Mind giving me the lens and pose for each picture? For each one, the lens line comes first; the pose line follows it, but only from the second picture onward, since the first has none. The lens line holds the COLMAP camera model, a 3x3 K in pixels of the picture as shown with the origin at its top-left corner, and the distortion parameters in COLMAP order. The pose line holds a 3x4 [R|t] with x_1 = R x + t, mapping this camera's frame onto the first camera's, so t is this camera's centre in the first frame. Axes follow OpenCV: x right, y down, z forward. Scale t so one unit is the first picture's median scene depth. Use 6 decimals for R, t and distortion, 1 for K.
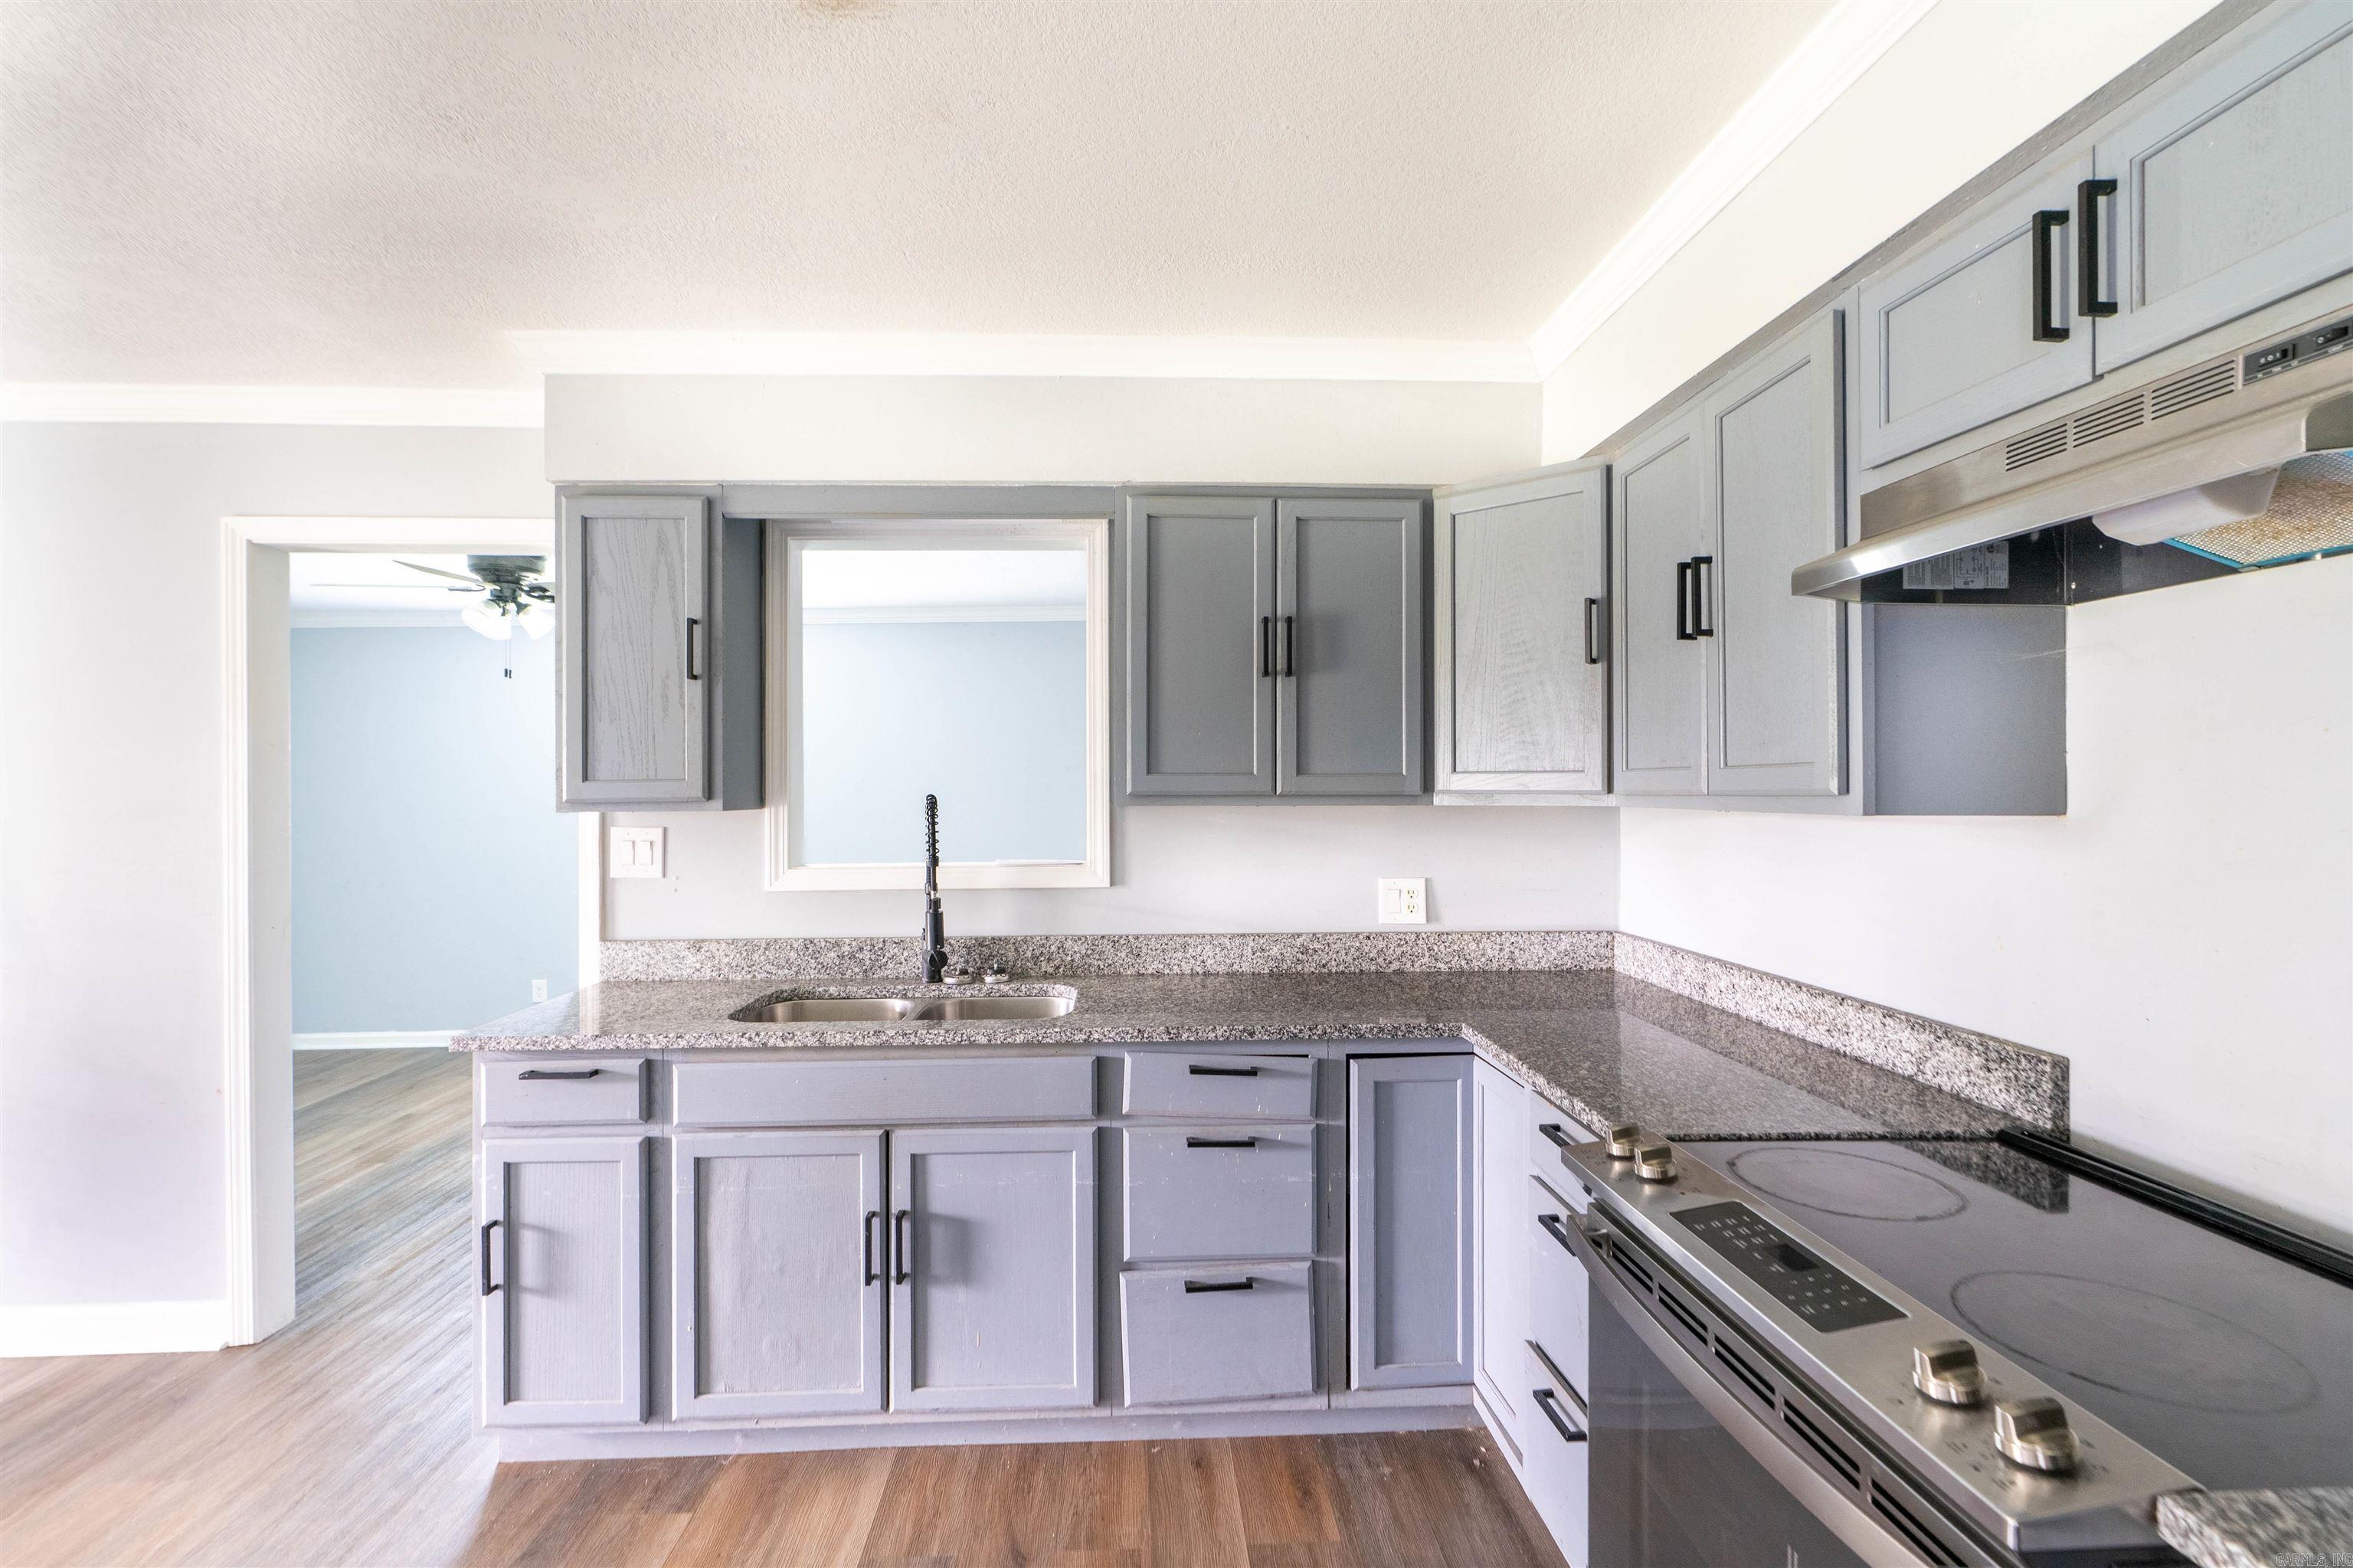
lens RADIAL K [[1094.5, 0, 1187.1], [0, 1094.5, 782.4], [0, 0, 1]] dist [-0.002999, 0.002911]
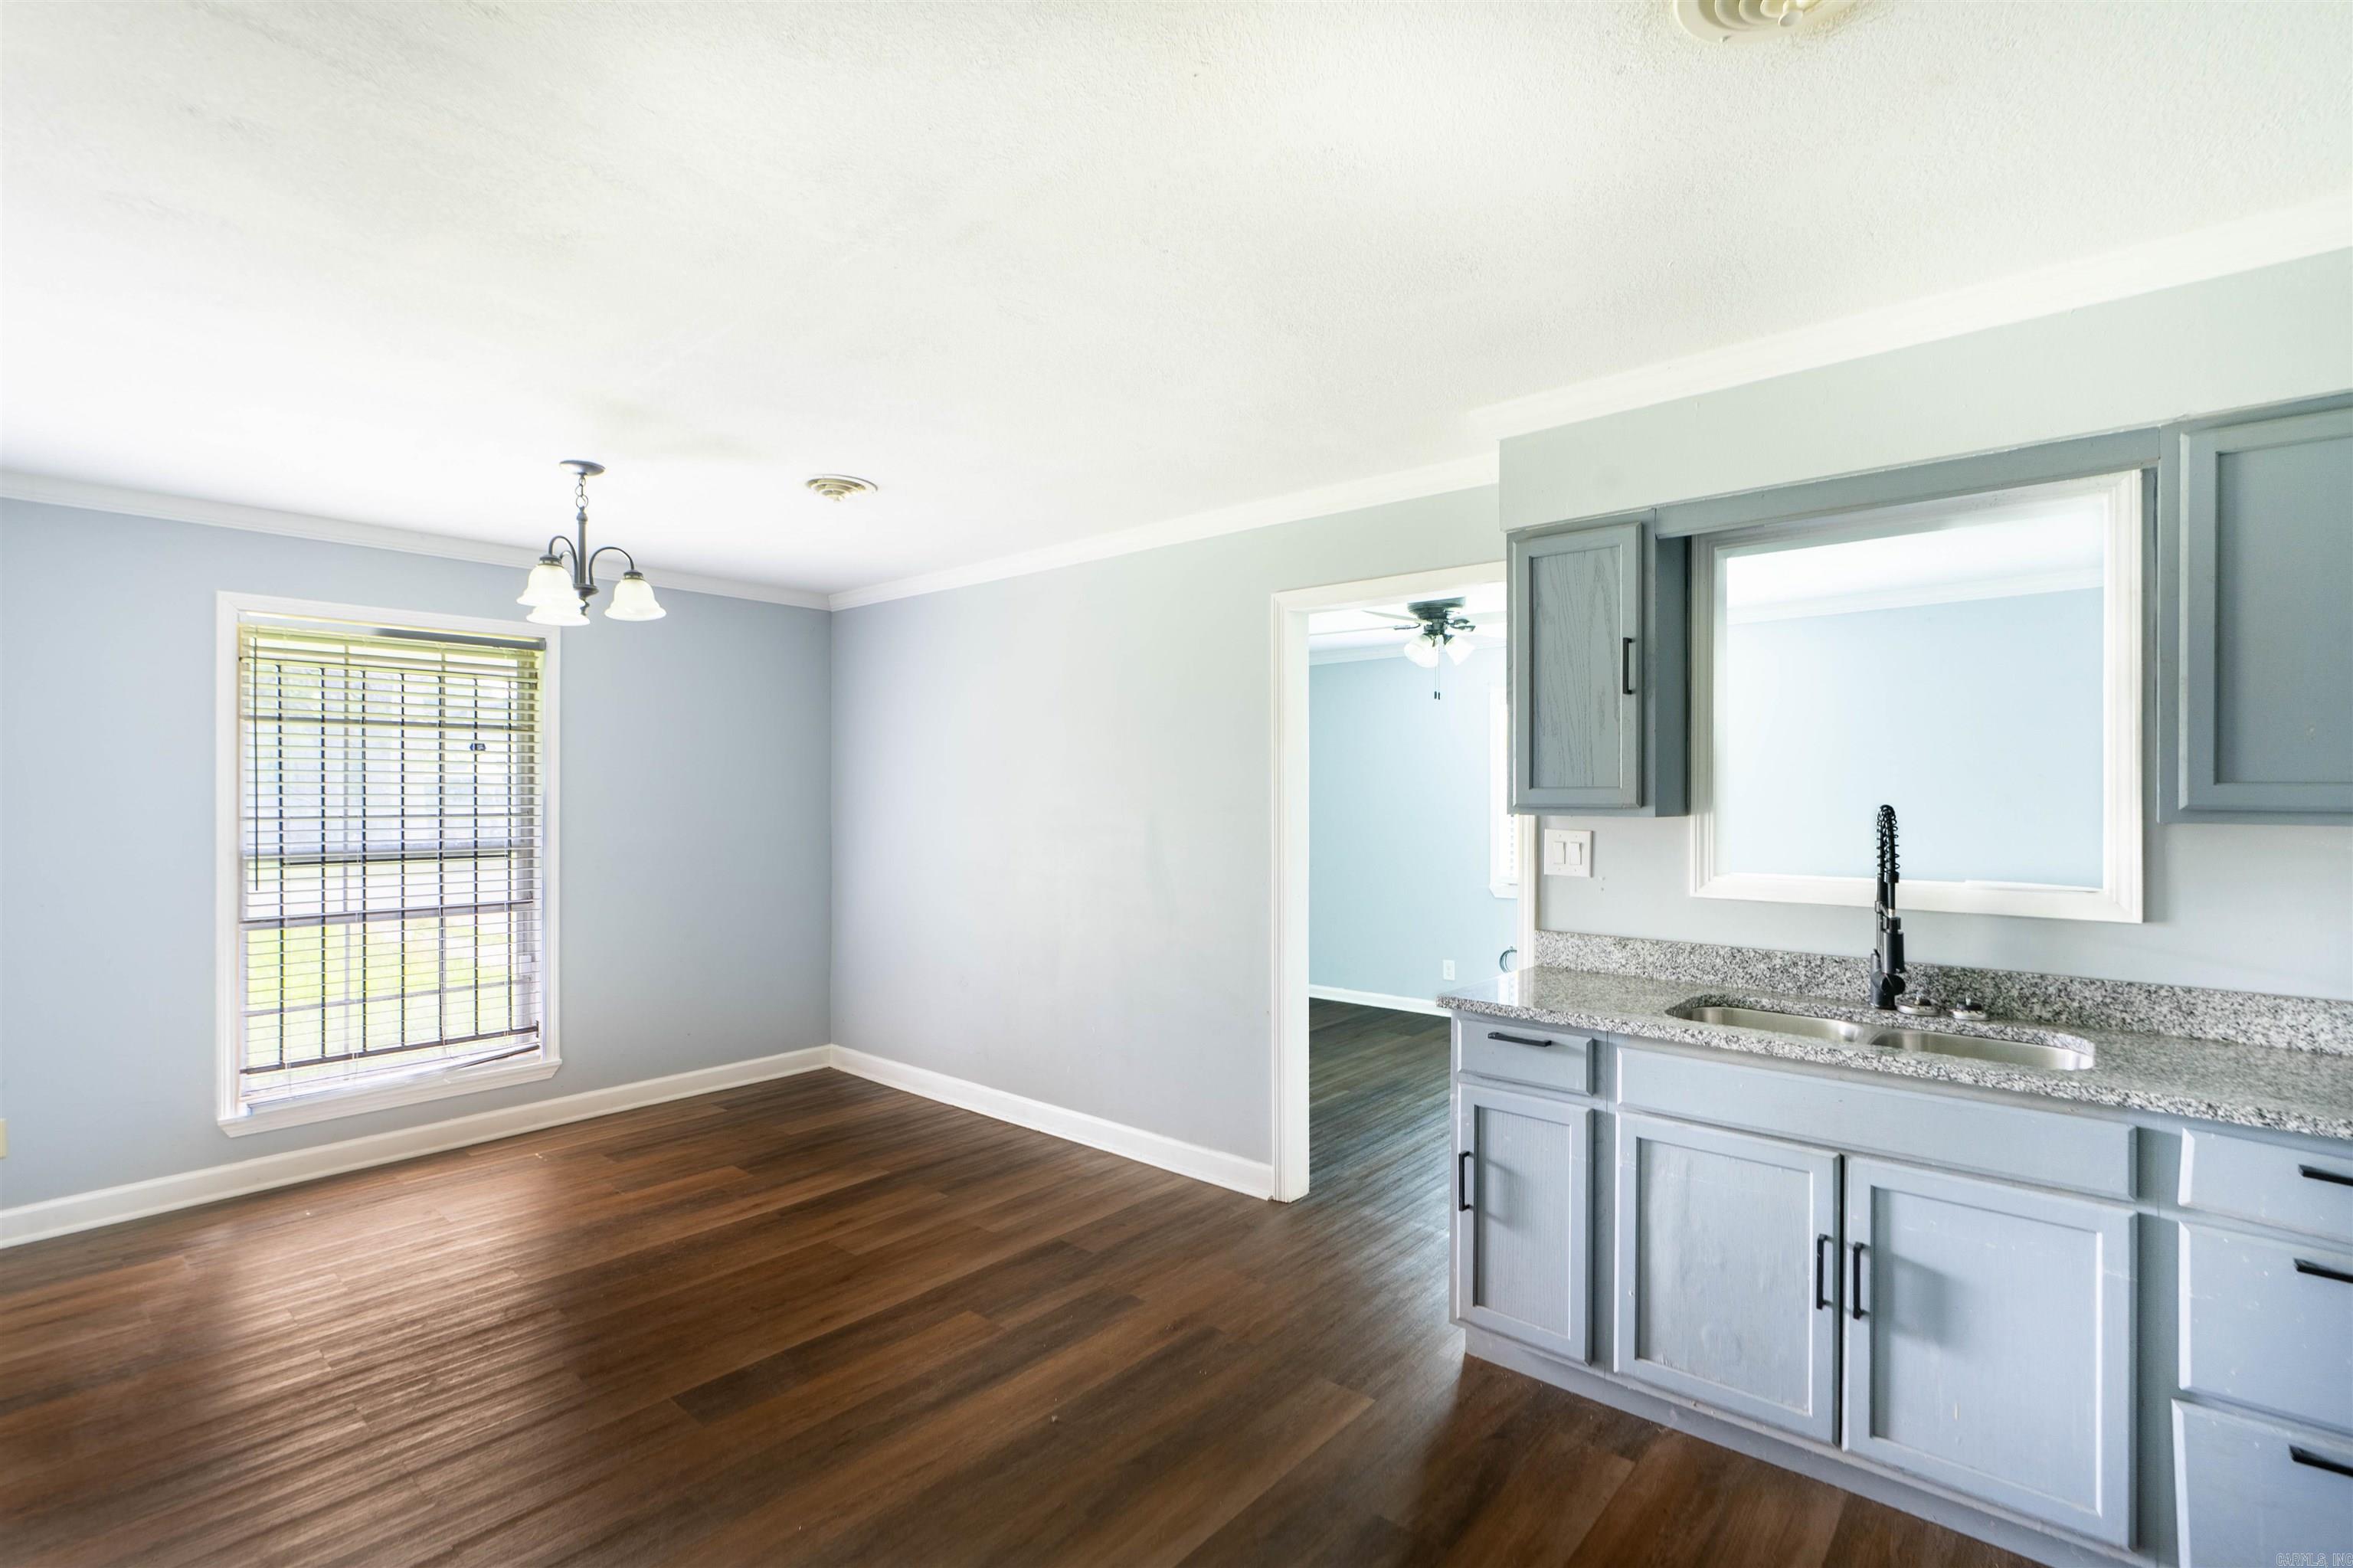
lens RADIAL K [[1094.5, 0, 1155.4], [0, 1094.5, 786.7], [0, 0, 1]] dist [-0.002999, 0.002911]
pose [[0.718864, 0.006021, -0.695125, -0.037005], [-0.007745, 0.999970, 0.000653, -0.000212], [0.695108, 0.004914, 0.718889, -0.094990]]
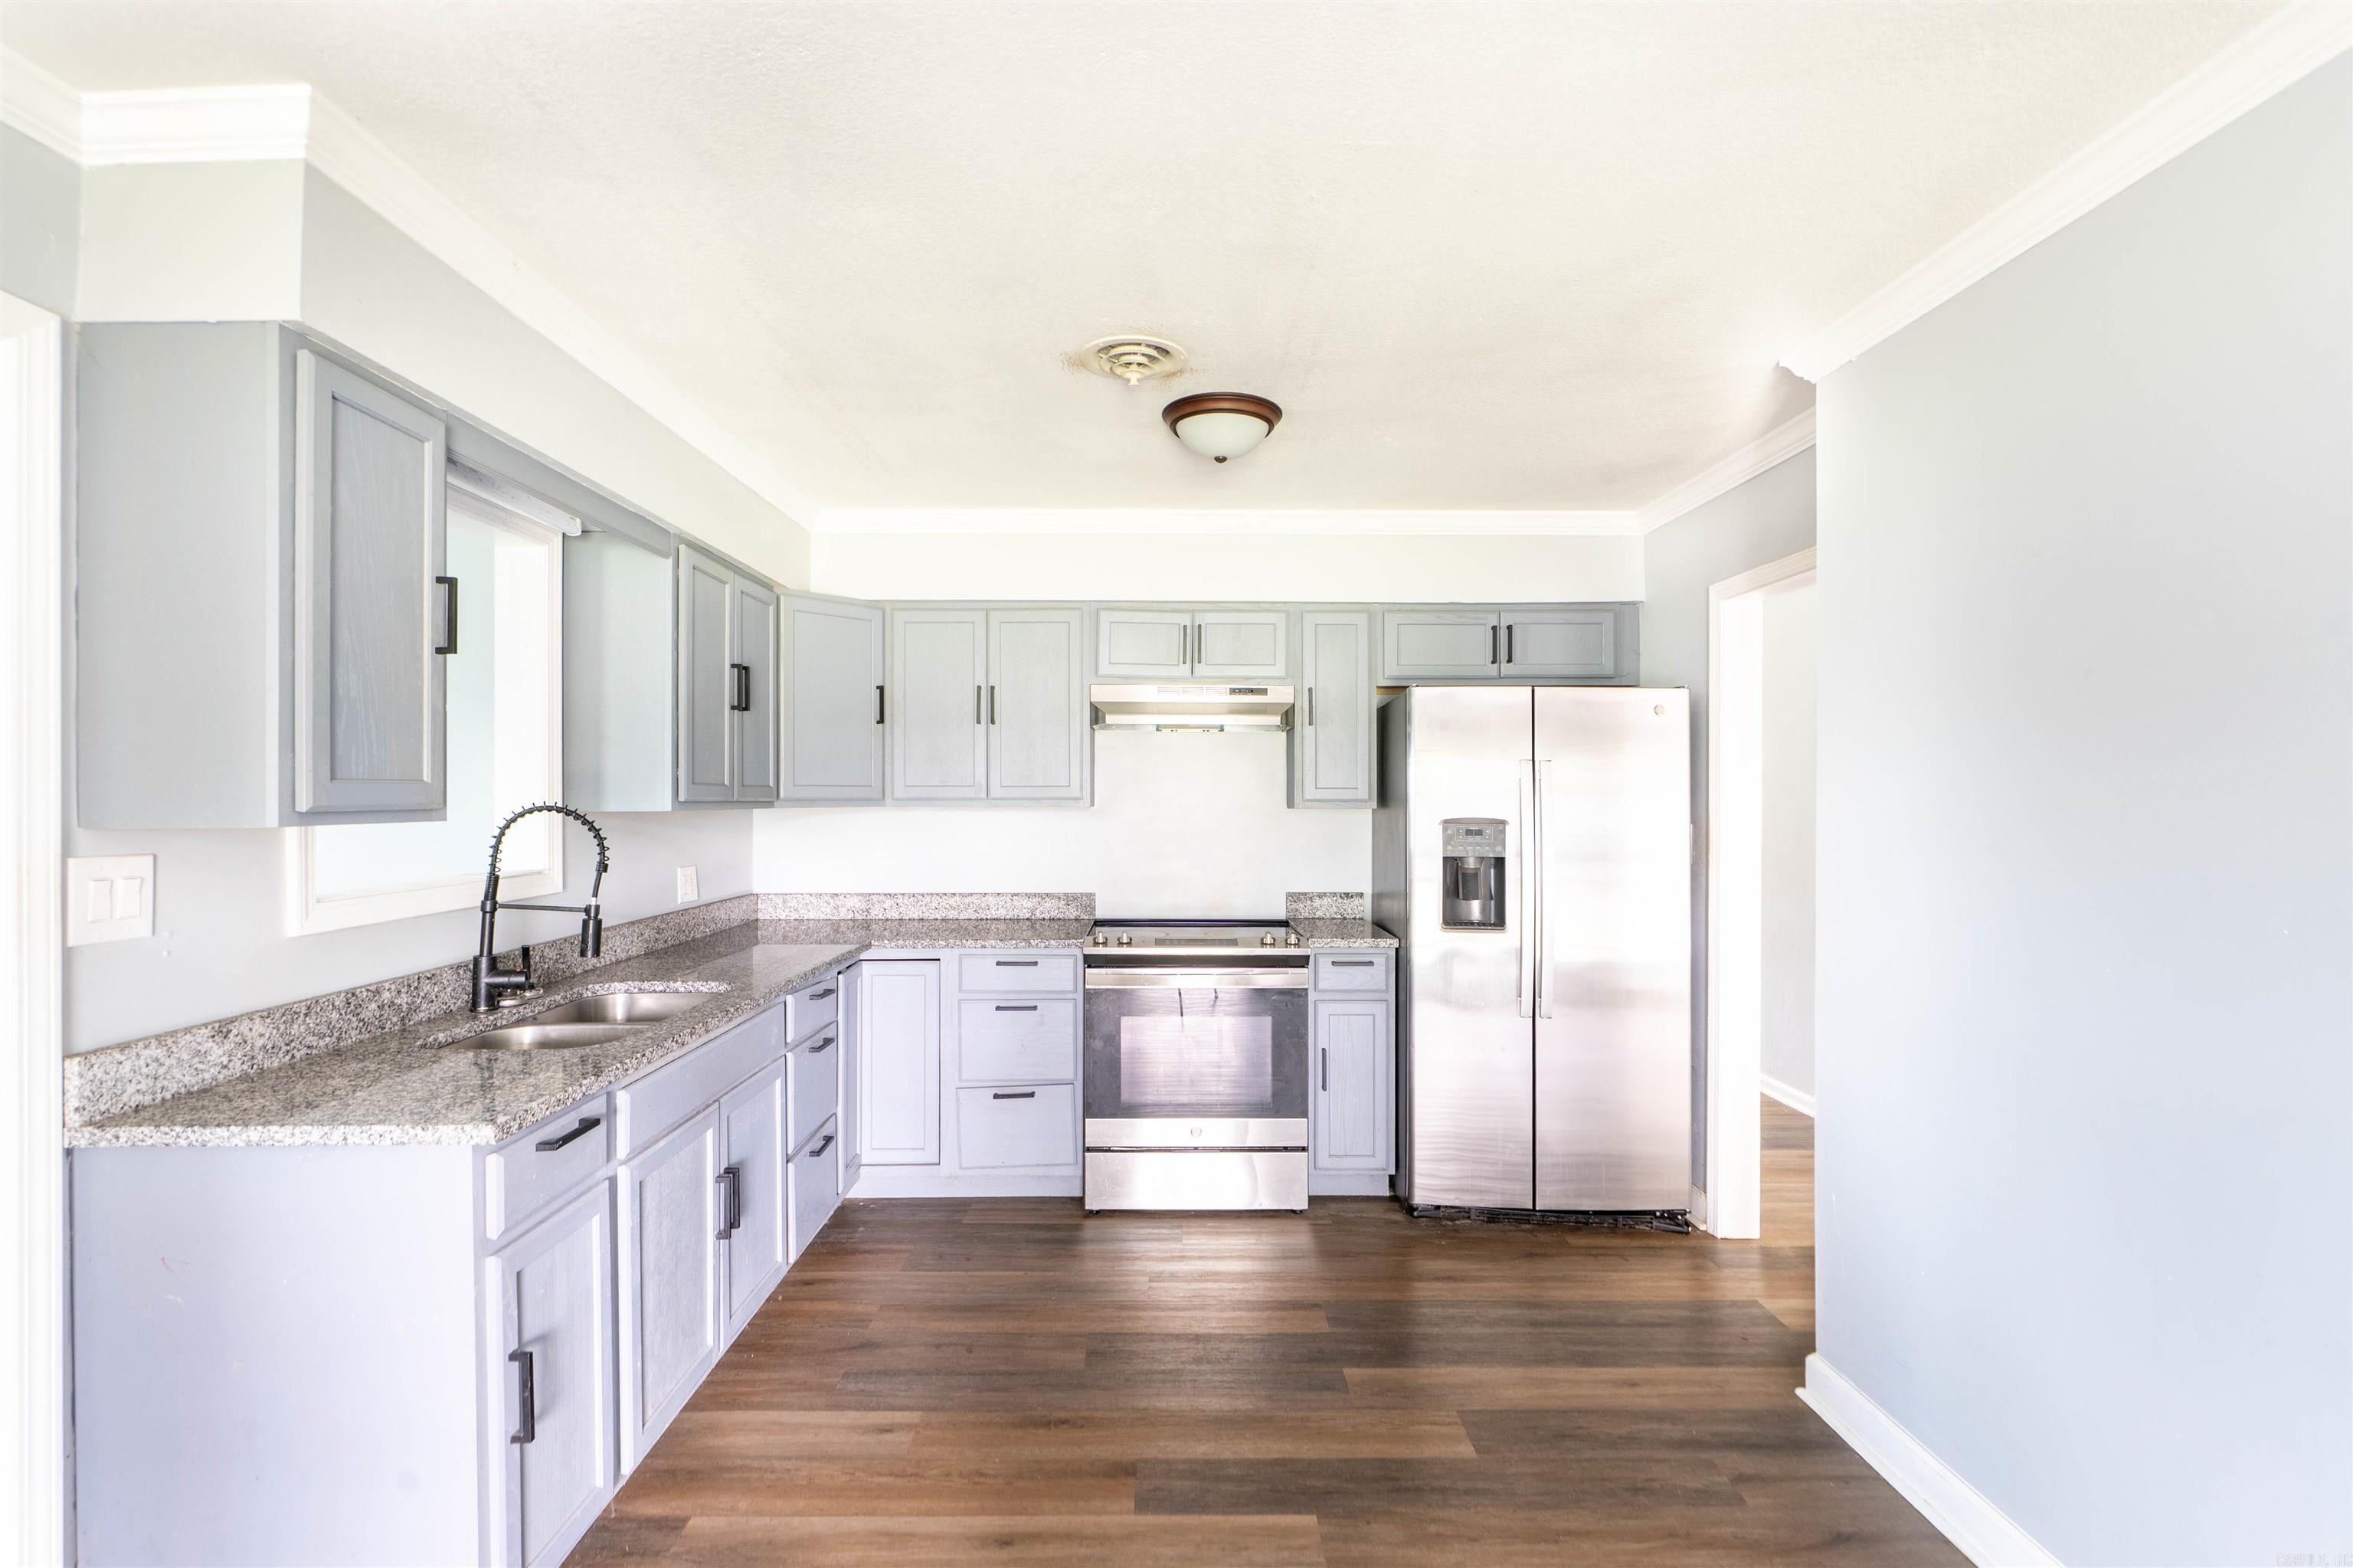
lens RADIAL K [[1094.5, 0, 1170.2], [0, 1094.5, 794.5], [0, 0, 1]] dist [-0.002999, 0.002911]
pose [[0.029233, 0.005129, 0.999559, -1.196267], [-0.001303, 0.999986, -0.005094, 0.009530], [-0.999572, -0.001153, 0.029240, 0.441719]]
